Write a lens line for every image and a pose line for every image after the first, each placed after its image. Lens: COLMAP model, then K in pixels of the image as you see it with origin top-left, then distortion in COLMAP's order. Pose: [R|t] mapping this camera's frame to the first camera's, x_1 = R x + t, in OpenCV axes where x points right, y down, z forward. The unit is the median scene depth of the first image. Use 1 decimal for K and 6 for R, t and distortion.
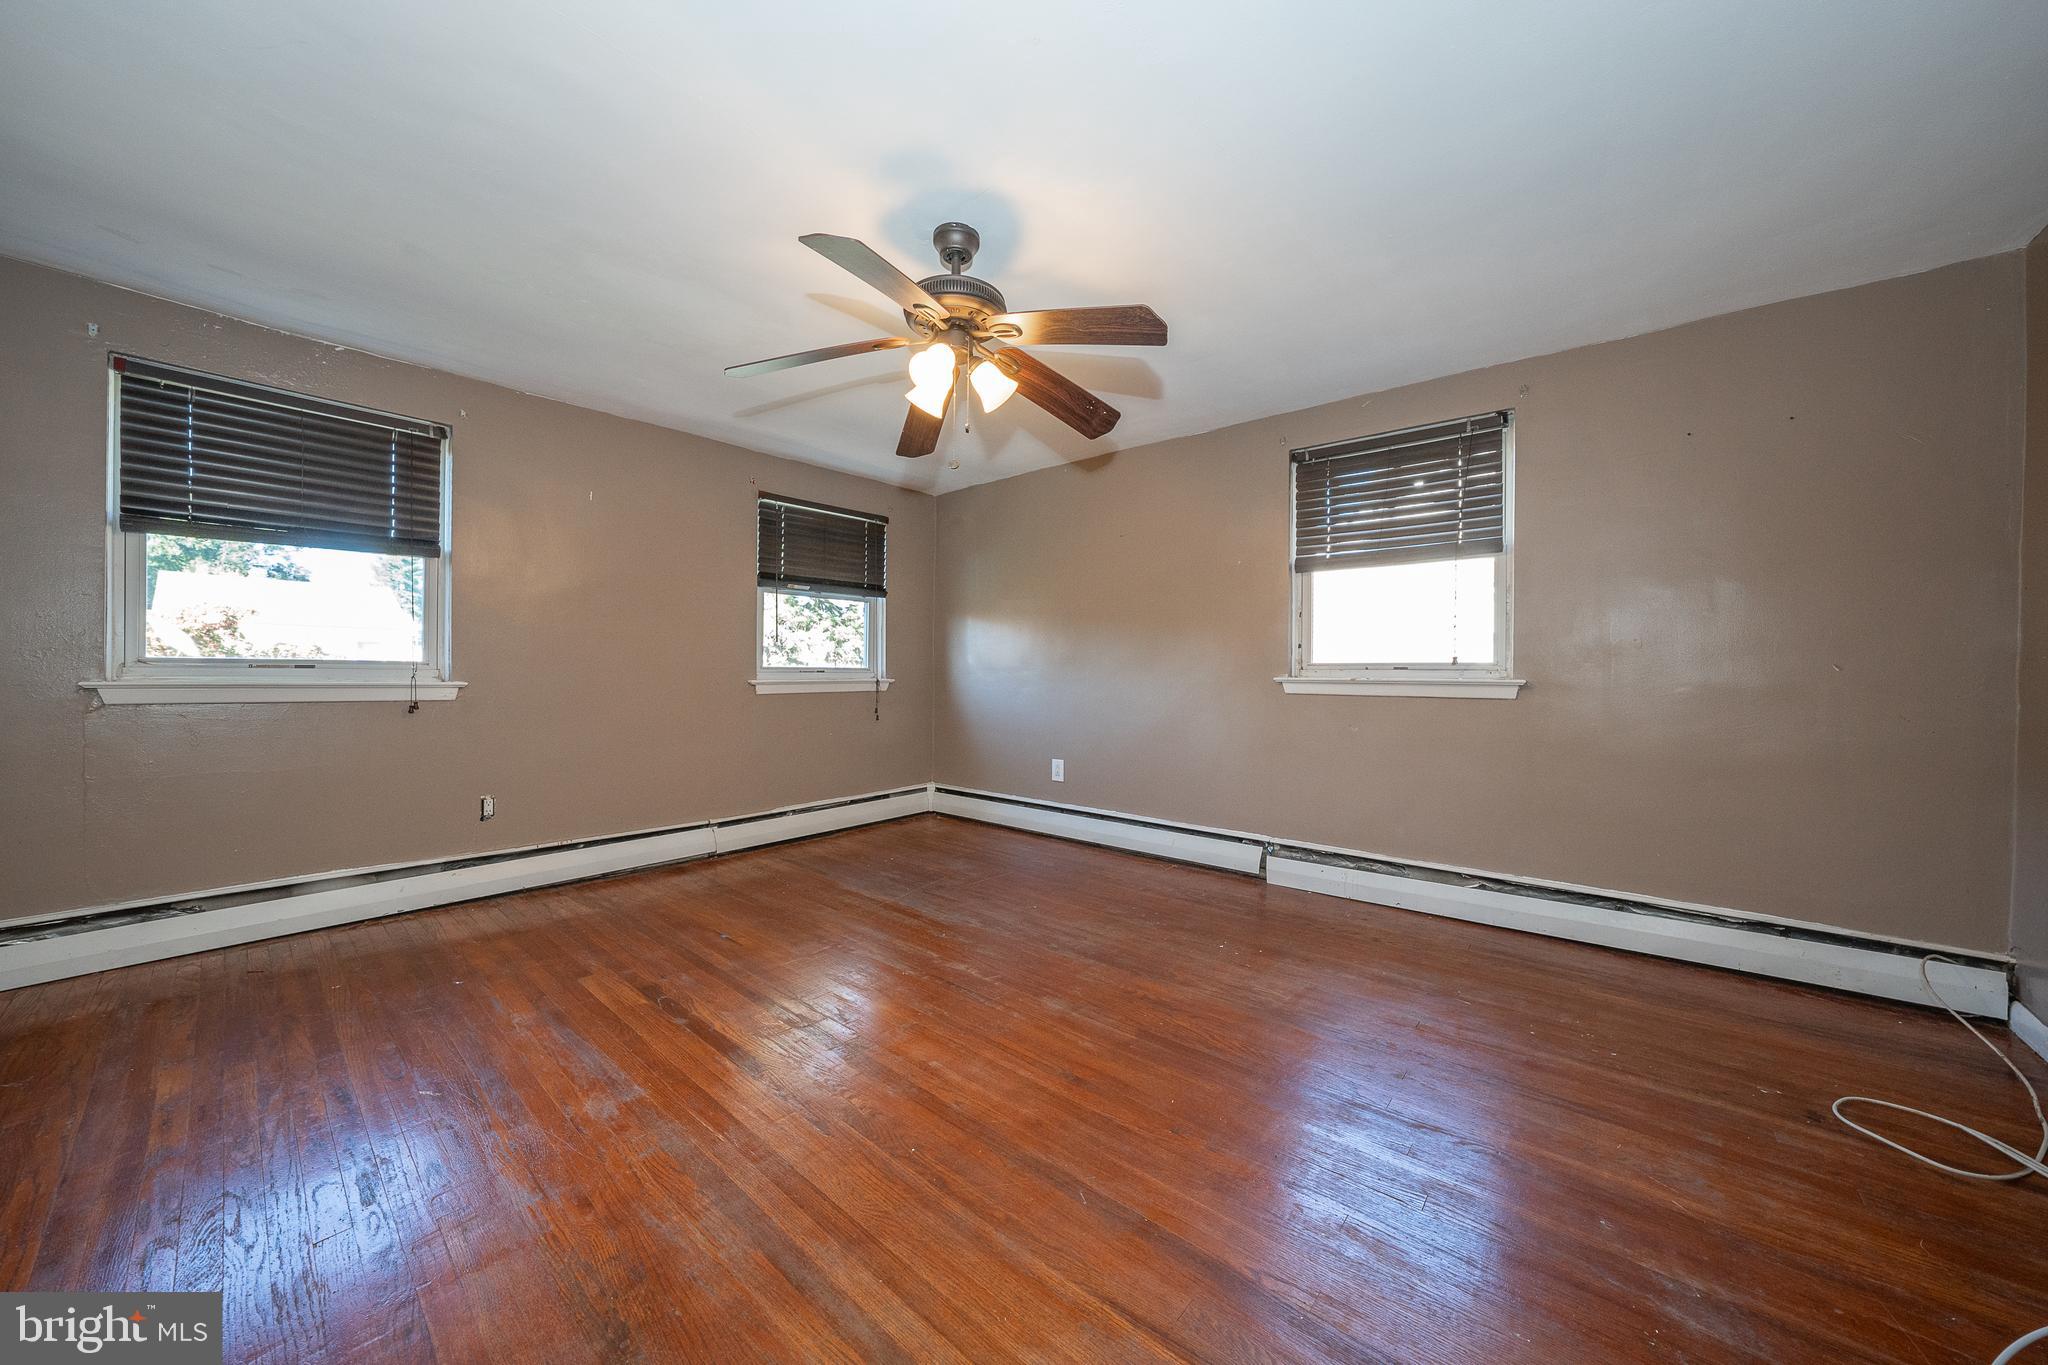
lens RADIAL K [[702.9, 0, 1027.2], [0, 702.9, 679.5], [0, 0, 1]] dist [-0.018743, 0.001888]
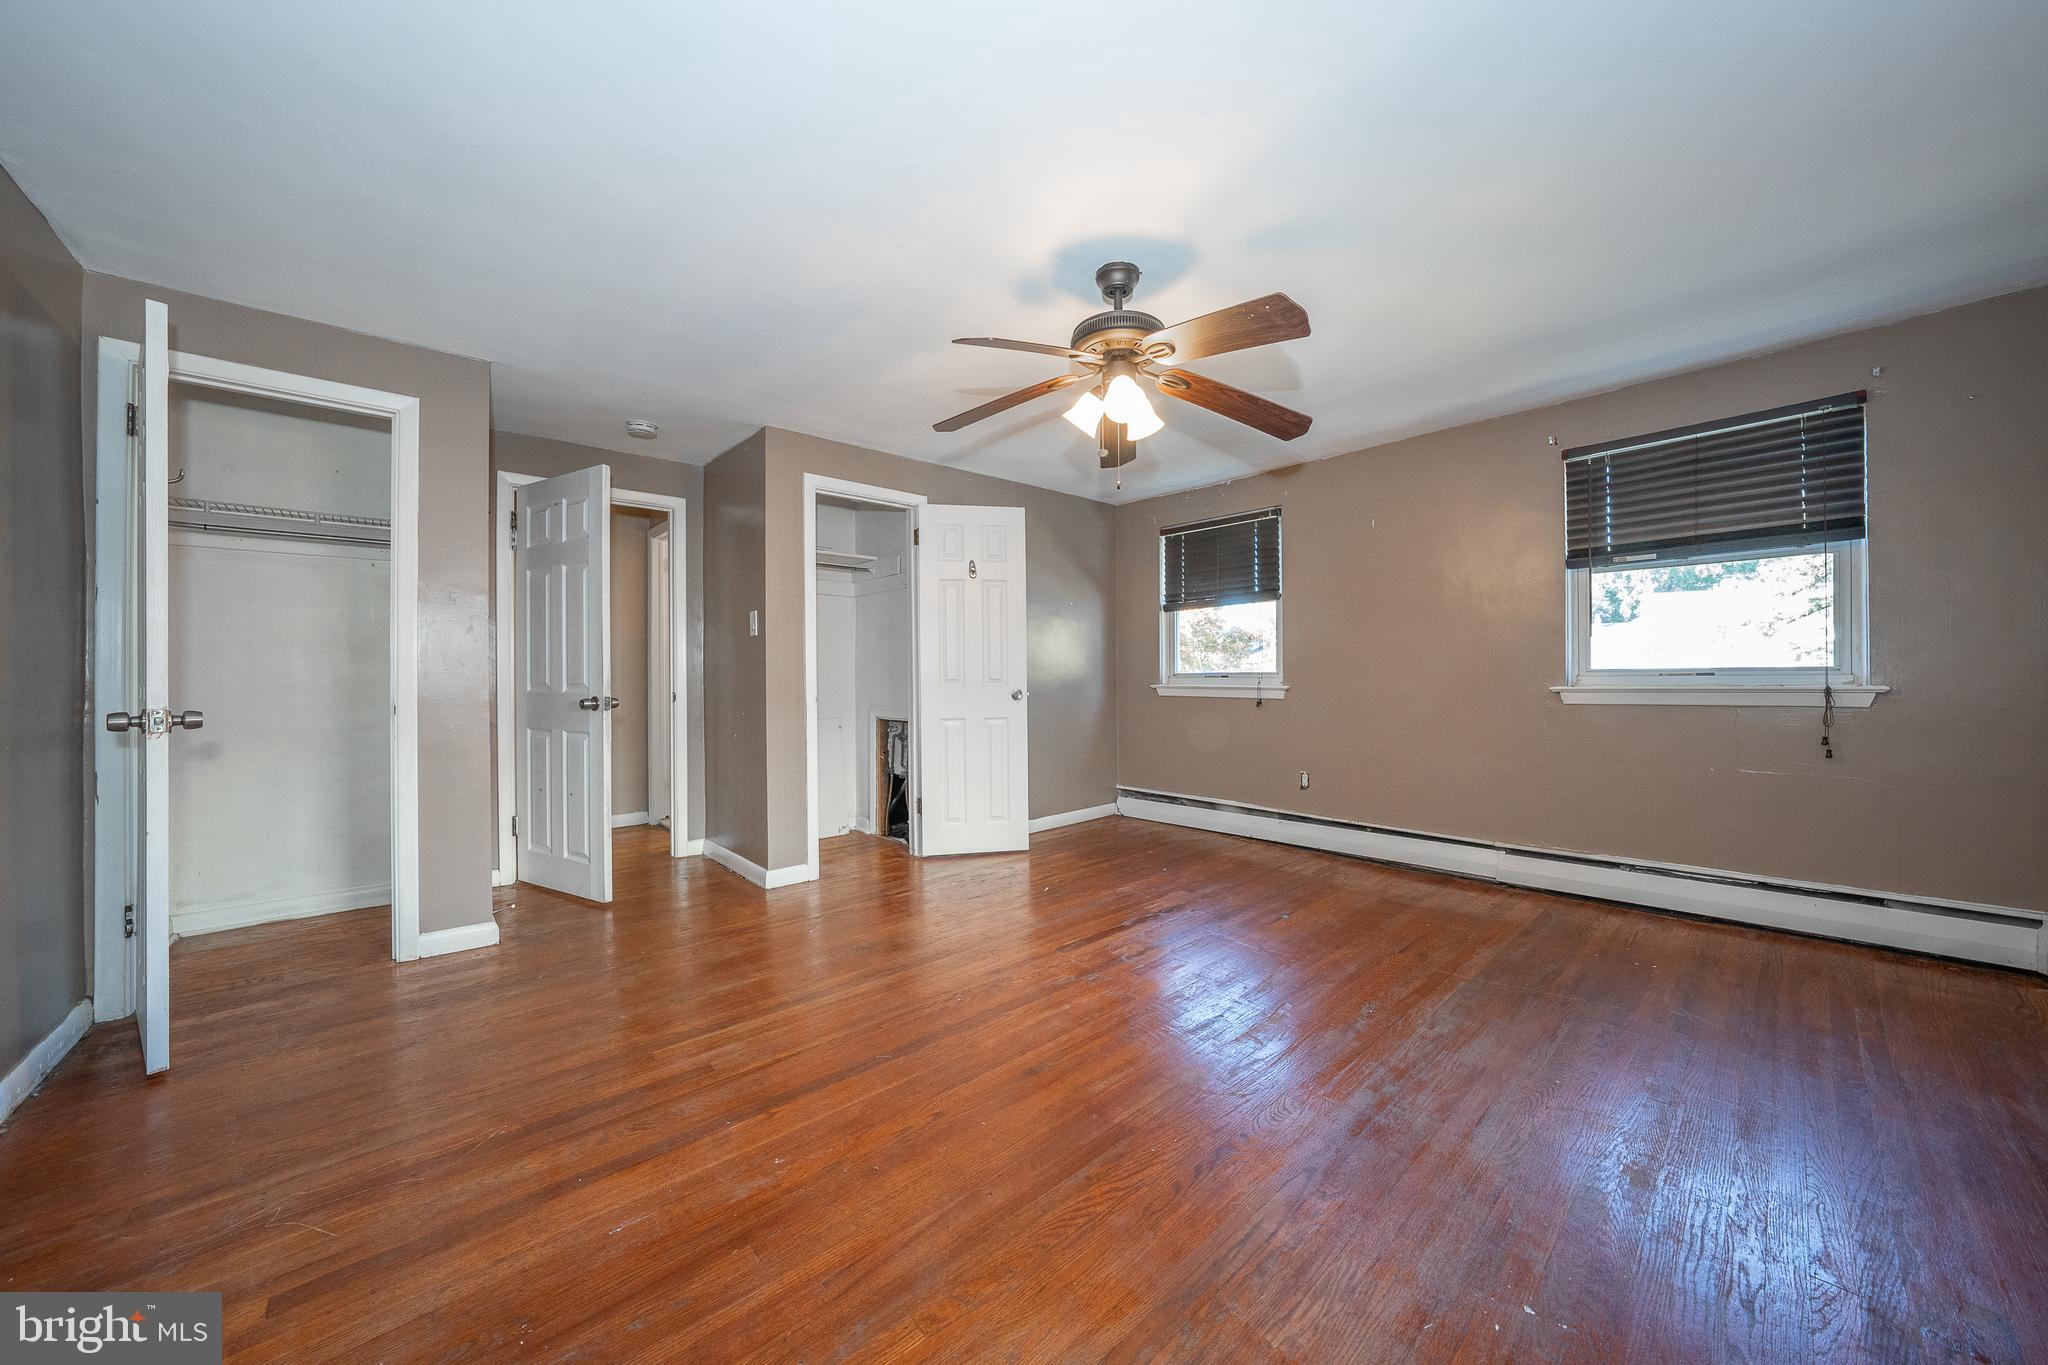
lens RADIAL K [[702.9, 0, 1029.0], [0, 702.9, 679.6], [0, 0, 1]] dist [-0.018743, 0.001888]
pose [[-0.119084, -0.004569, -0.992874, 0.640758], [-0.003468, 0.999985, -0.004185, -0.002014], [0.992878, 0.002945, -0.119098, 0.649421]]
